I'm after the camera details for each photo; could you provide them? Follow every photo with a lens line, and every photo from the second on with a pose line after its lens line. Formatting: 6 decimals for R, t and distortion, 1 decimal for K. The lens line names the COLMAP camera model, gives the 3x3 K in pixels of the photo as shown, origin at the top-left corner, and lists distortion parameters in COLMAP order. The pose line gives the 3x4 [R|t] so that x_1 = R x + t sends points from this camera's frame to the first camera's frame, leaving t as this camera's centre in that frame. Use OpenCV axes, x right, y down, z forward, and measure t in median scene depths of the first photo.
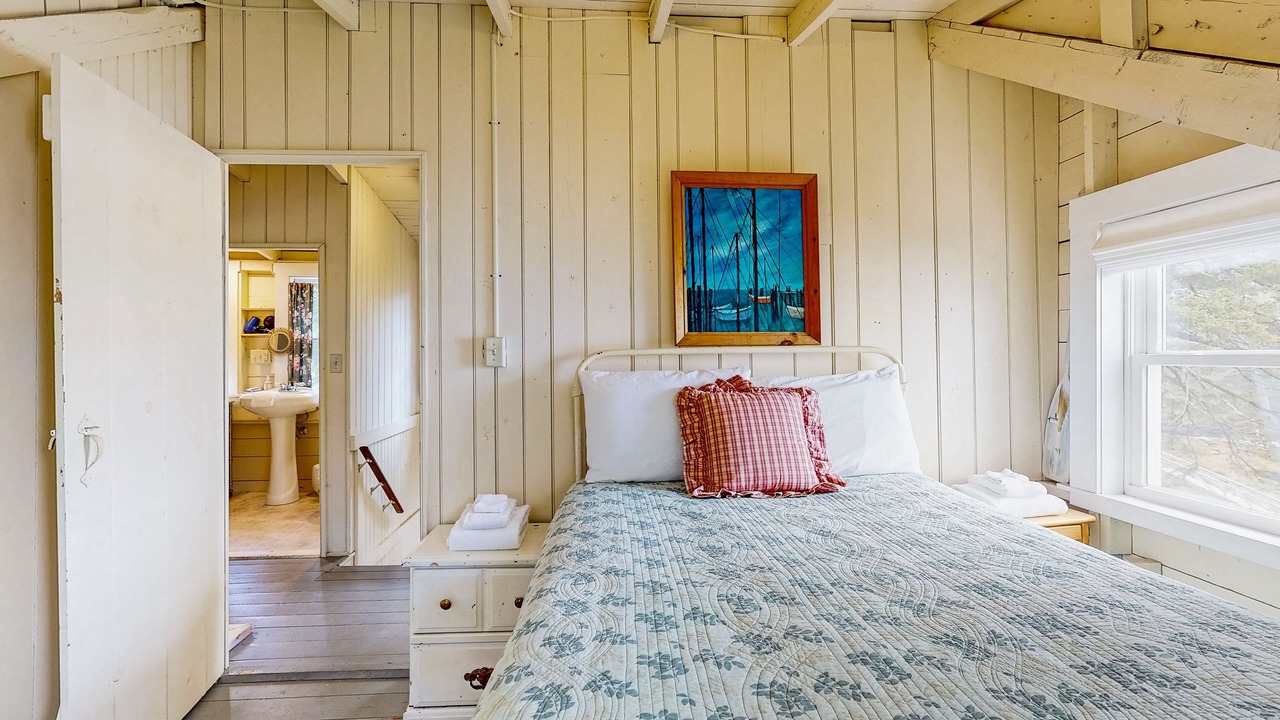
lens RADIAL K [[557.1, 0, 640.8], [0, 557.1, 362.8], [0, 0, 1]] dist [-0.001452, 0.000040]
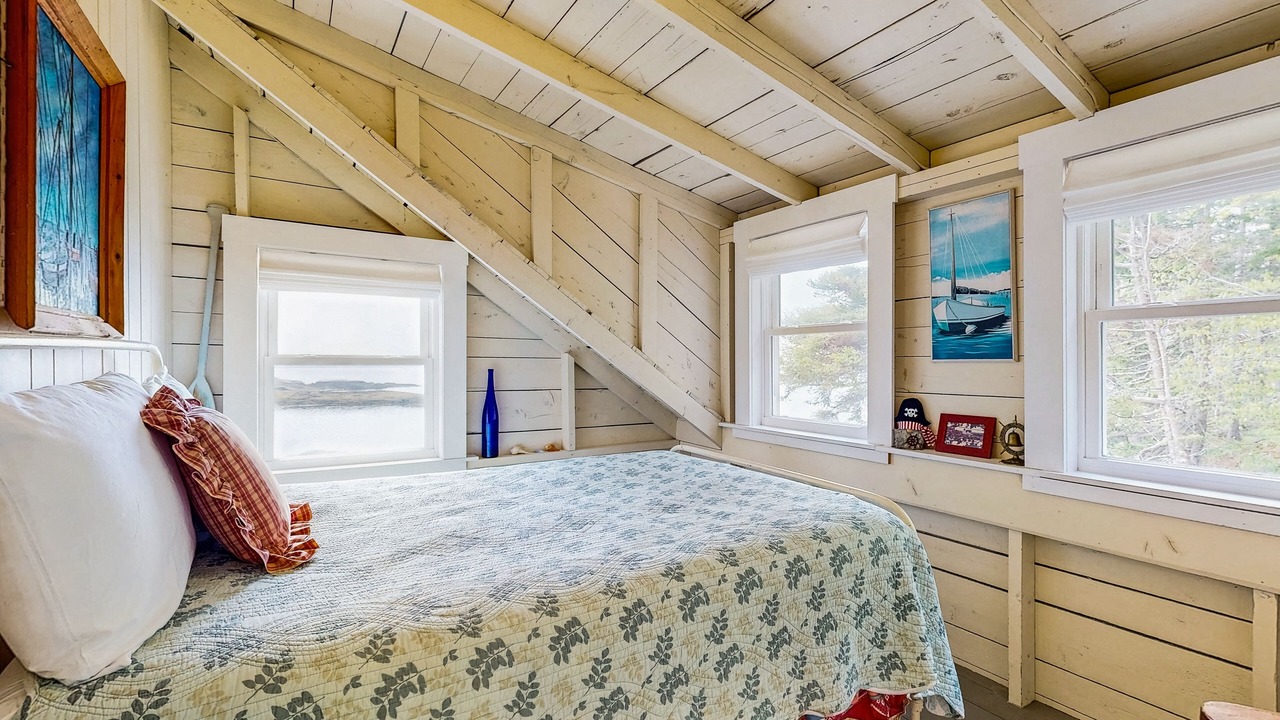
lens RADIAL K [[557.1, 0, 640.8], [0, 557.1, 362.8], [0, 0, 1]] dist [-0.001452, 0.000040]
pose [[-0.467658, 0.000280, 0.883909, -0.985727], [0.006838, 0.999971, 0.003301, -0.001263], [-0.883883, 0.007588, -0.467647, 1.374160]]
